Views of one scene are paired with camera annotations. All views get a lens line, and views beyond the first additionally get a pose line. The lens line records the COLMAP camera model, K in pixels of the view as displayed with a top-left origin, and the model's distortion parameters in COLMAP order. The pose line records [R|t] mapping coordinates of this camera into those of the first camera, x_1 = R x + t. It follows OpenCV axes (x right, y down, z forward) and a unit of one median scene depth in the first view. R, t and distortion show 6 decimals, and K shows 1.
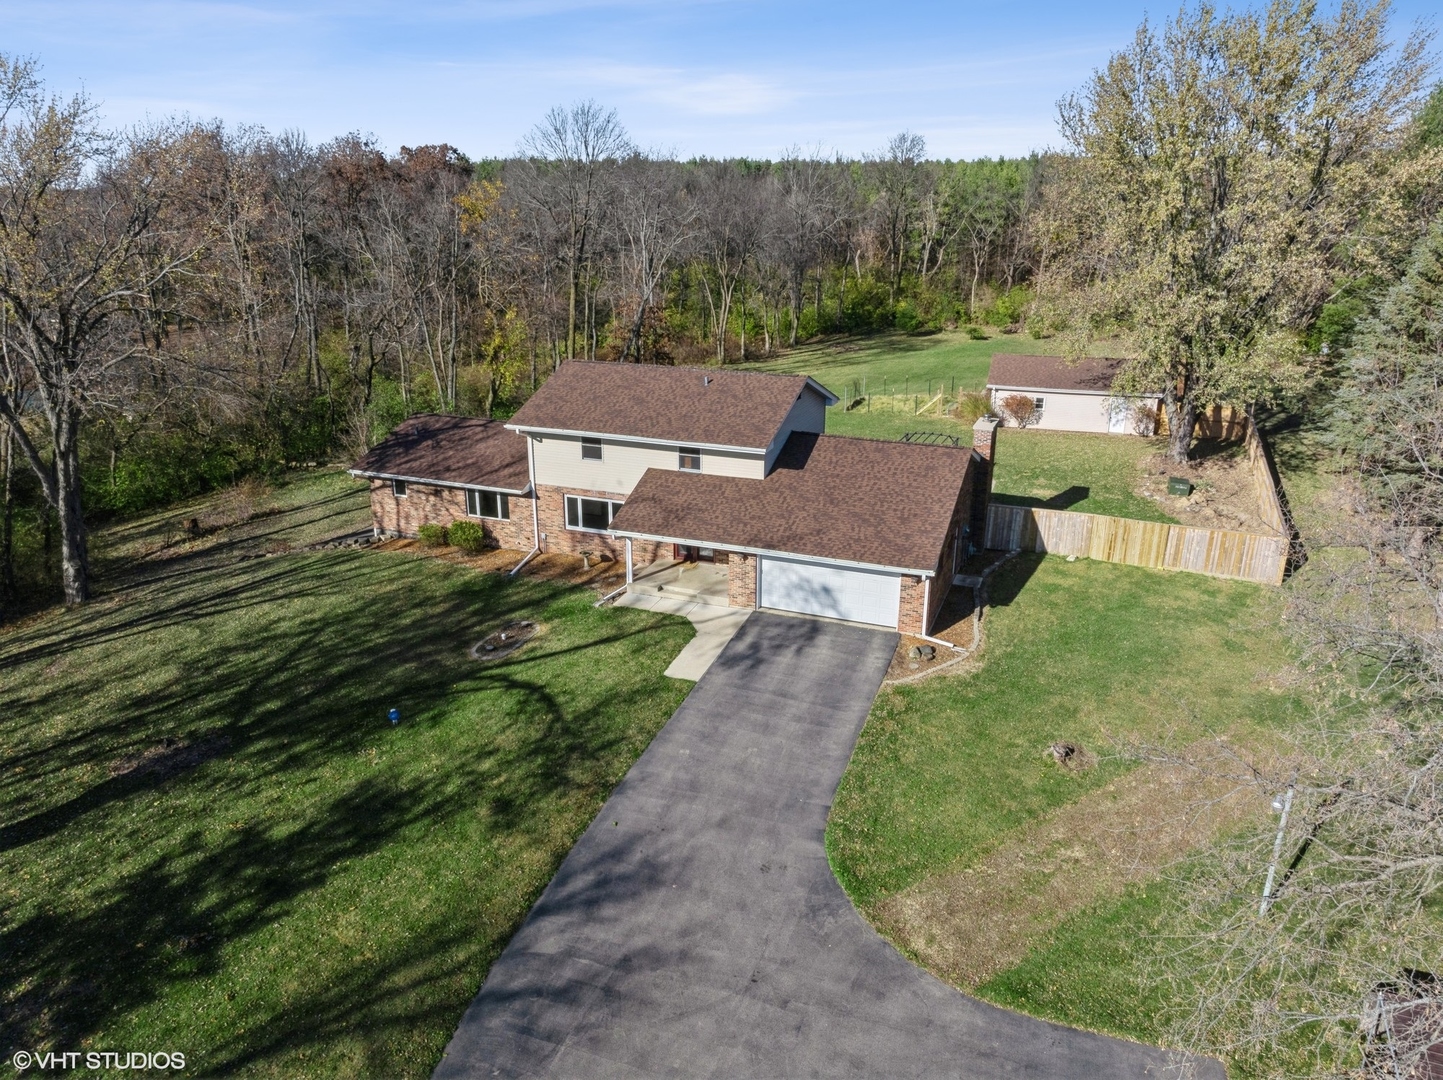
lens RADIAL K [[1017.6, 0, 700.4], [0, 1017.6, 520.8], [0, 0, 1]] dist [-0.064099, 0.036723]
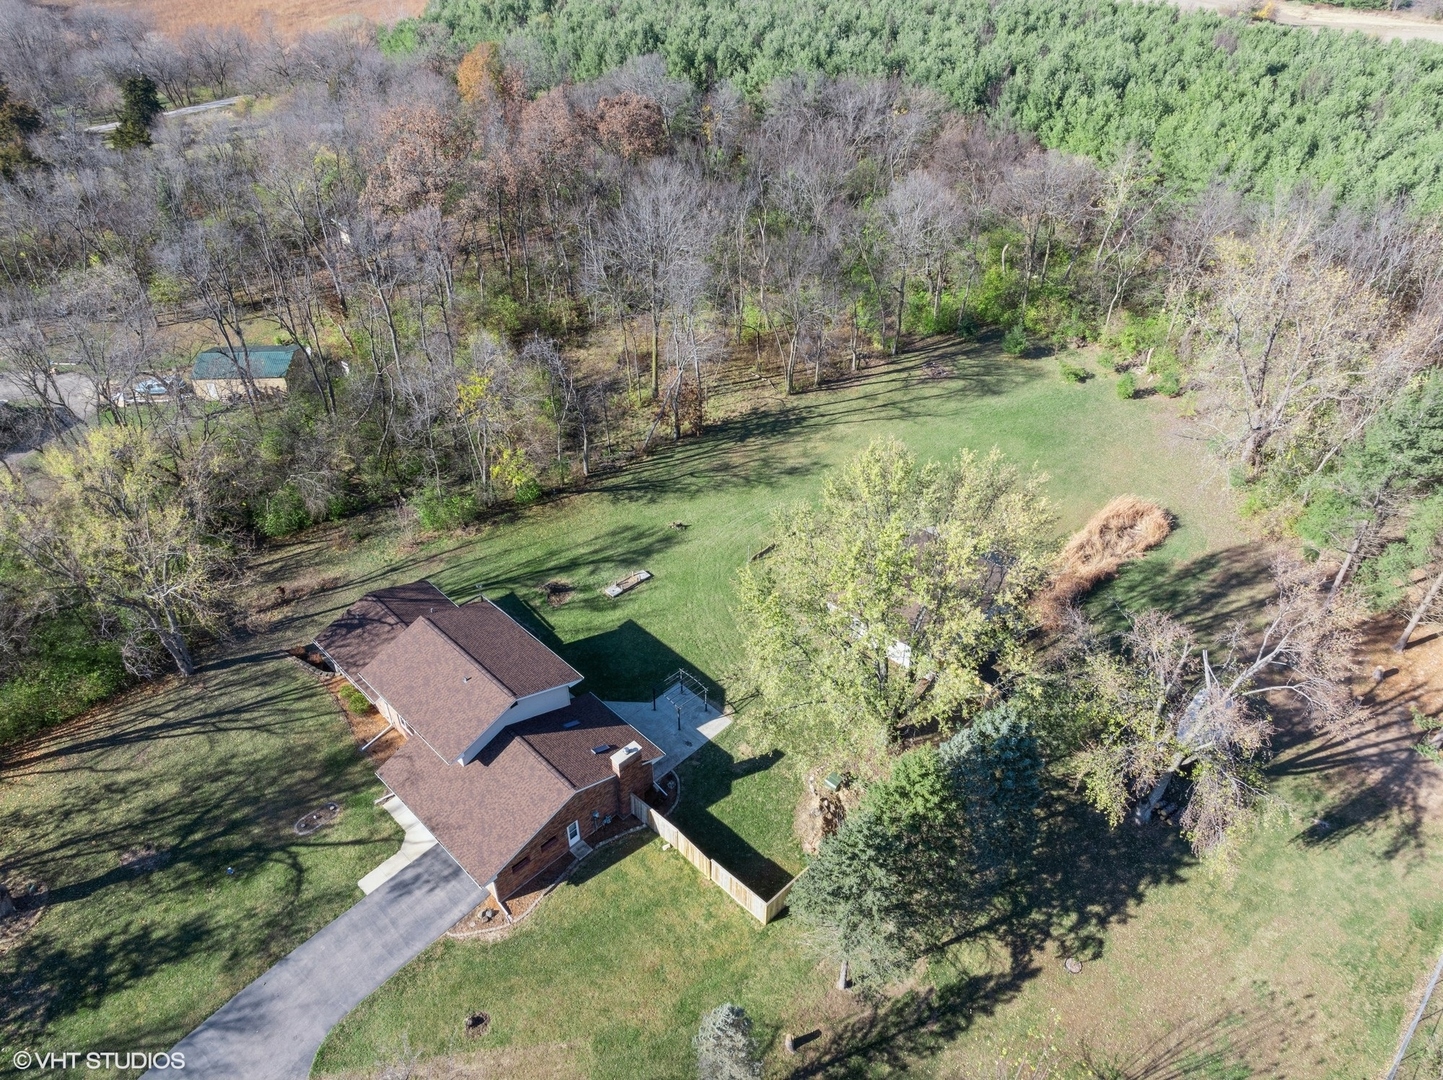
lens RADIAL K [[1017.6, 0, 721.1], [0, 1017.6, 543.6], [0, 0, 1]] dist [-0.064099, 0.036723]
pose [[0.923070, 0.239158, -0.301240, 0.841632], [-0.123787, 0.926236, 0.356038, -1.000527], [0.364169, -0.291359, 0.884585, -0.205544]]
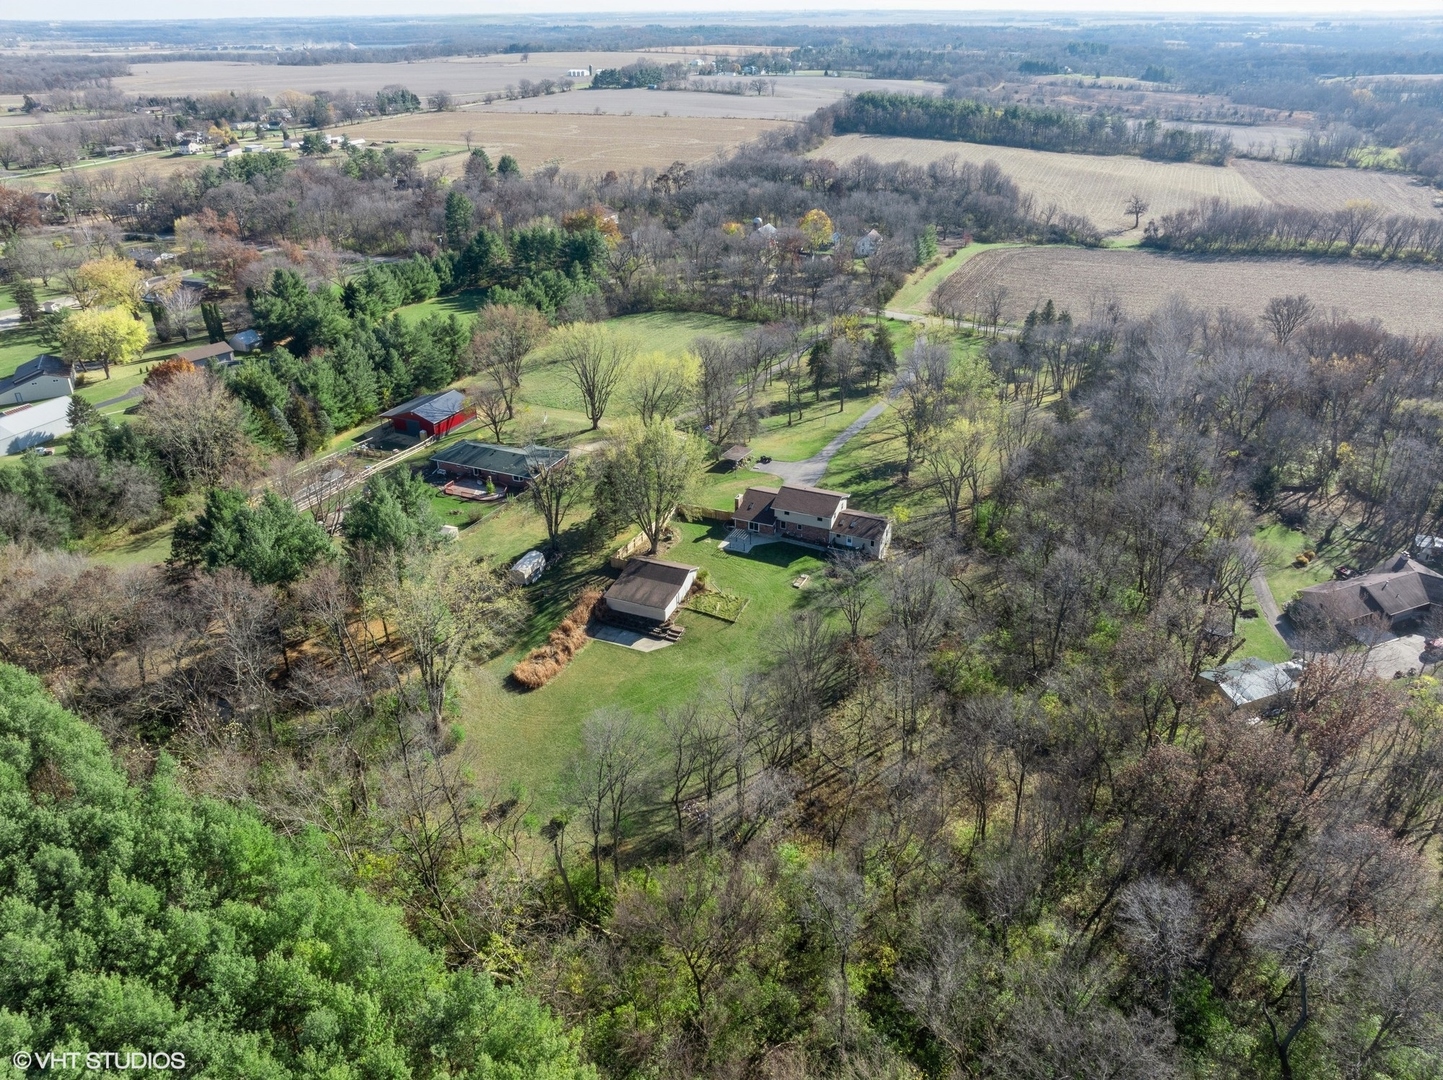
lens RADIAL K [[1017.6, 0, 720.4], [0, 1017.6, 540.7], [0, 0, 1]] dist [-0.064099, 0.036723]
pose [[-0.999396, -0.006844, 0.034081, 0.225848], [0.019687, 0.696577, 0.717212, -3.237814], [-0.028649, 0.717450, -0.696021, 4.378502]]
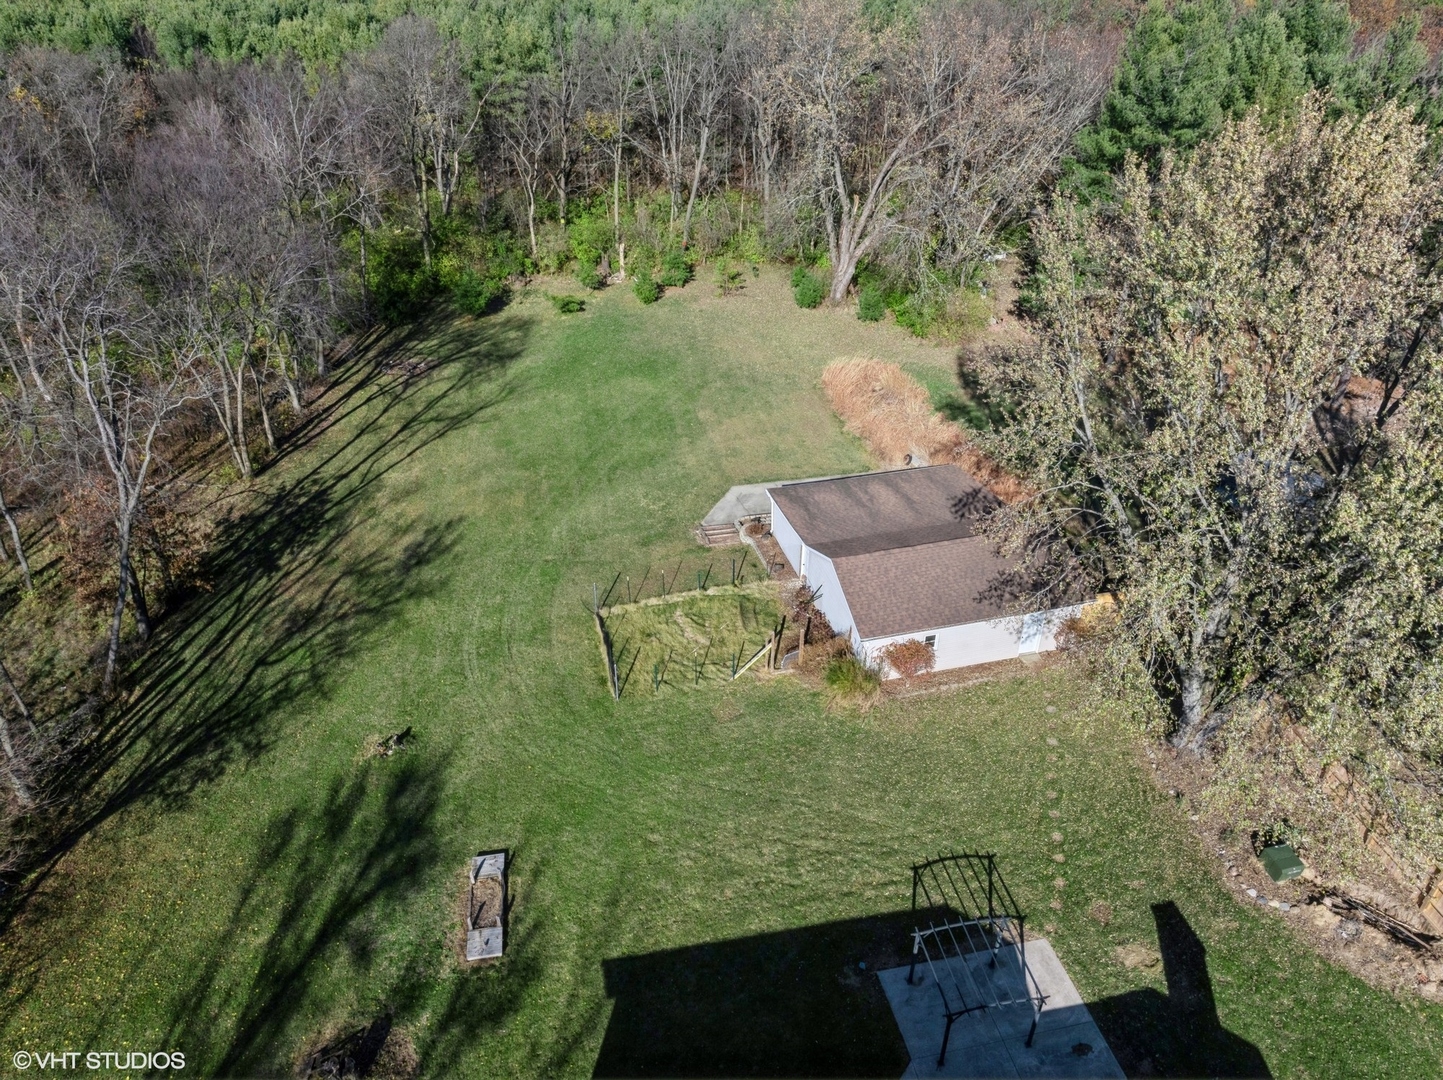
lens RADIAL K [[1017.6, 0, 723.2], [0, 1017.6, 544.5], [0, 0, 1]] dist [-0.064099, 0.036723]
pose [[0.830546, -0.289565, 0.475758, -0.108221], [0.166108, 0.944129, 0.284654, -0.613027], [-0.531603, -0.157391, 0.832241, 0.854847]]
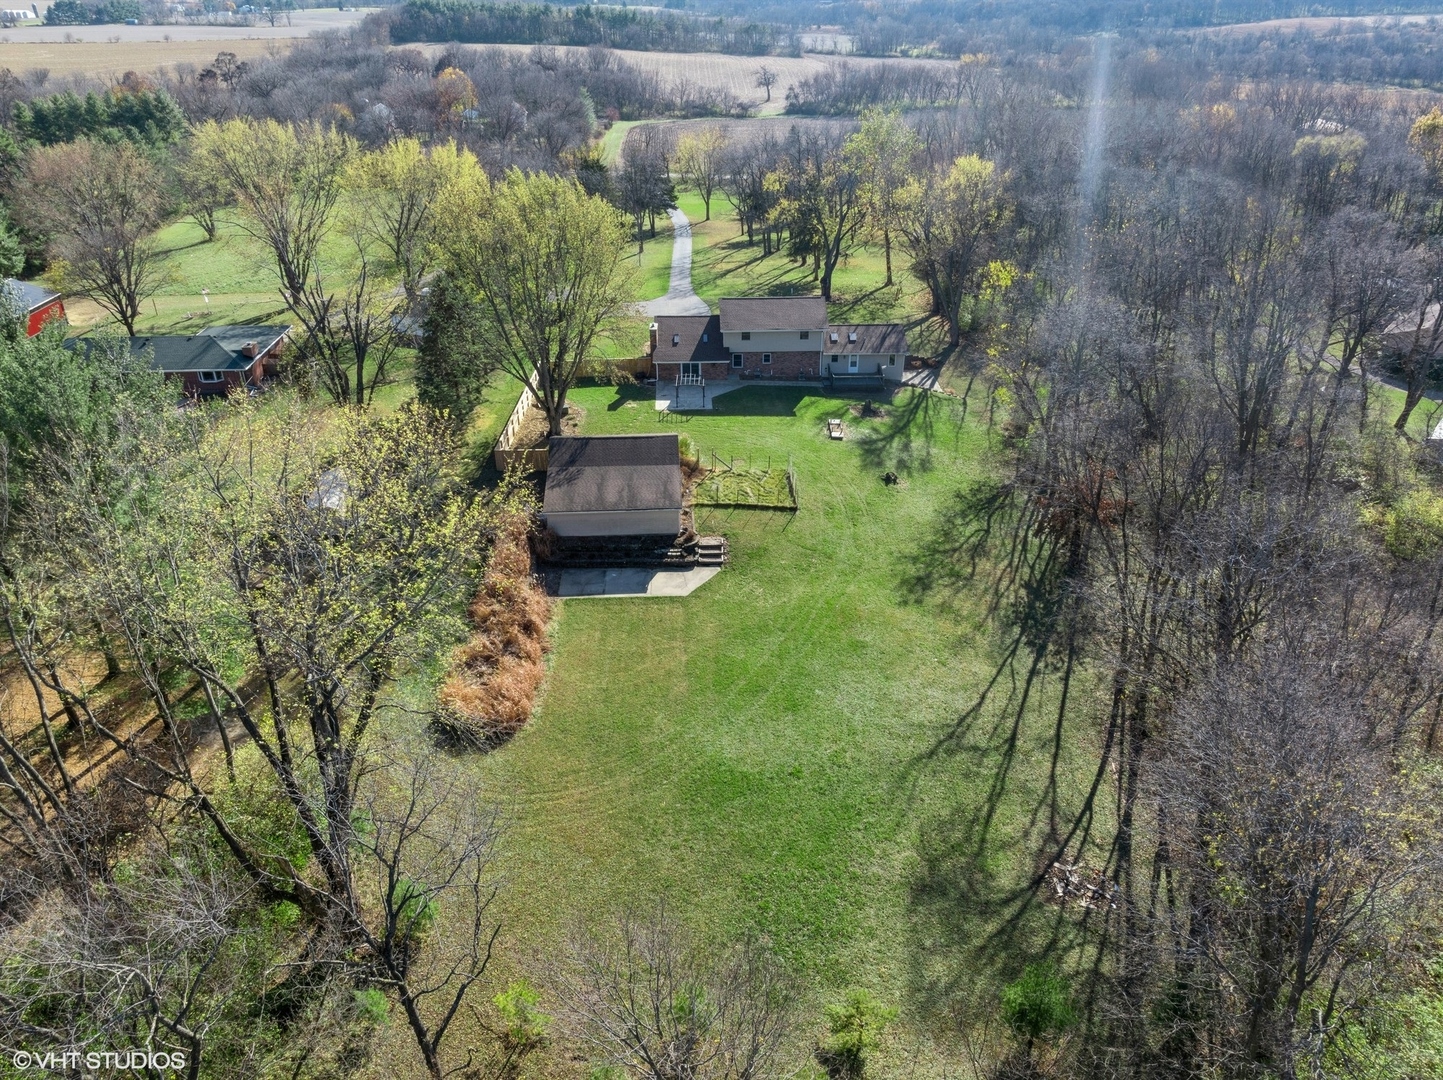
lens RADIAL K [[1017.6, 0, 725.0], [0, 1017.6, 539.2], [0, 0, 1]] dist [-0.064099, 0.036723]
pose [[-0.913803, 0.206843, -0.349542, 1.169957], [-0.118040, 0.688211, 0.715843, -1.643133], [0.388626, 0.695400, -0.604474, 3.124535]]
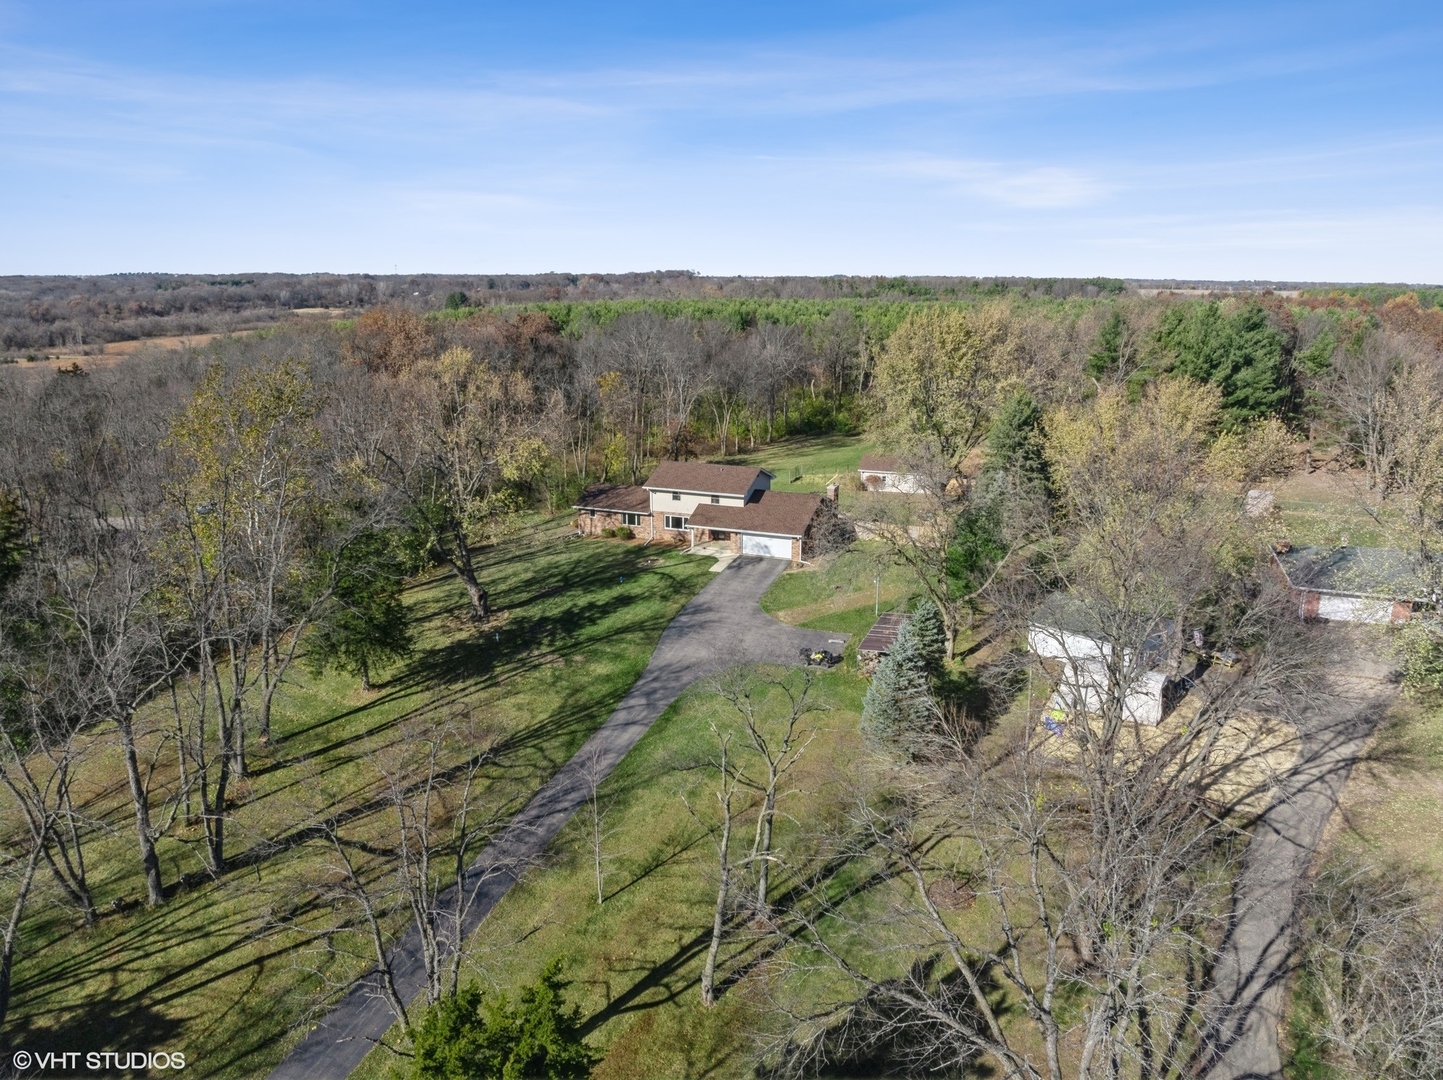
lens RADIAL K [[1017.6, 0, 716.7], [0, 1017.6, 540.2], [0, 0, 1]] dist [-0.064099, 0.036723]
pose [[0.999819, -0.001733, 0.018948, -0.055726], [0.002824, 0.998328, -0.057737, 0.193270], [-0.018816, 0.057780, 0.998152, -1.593856]]
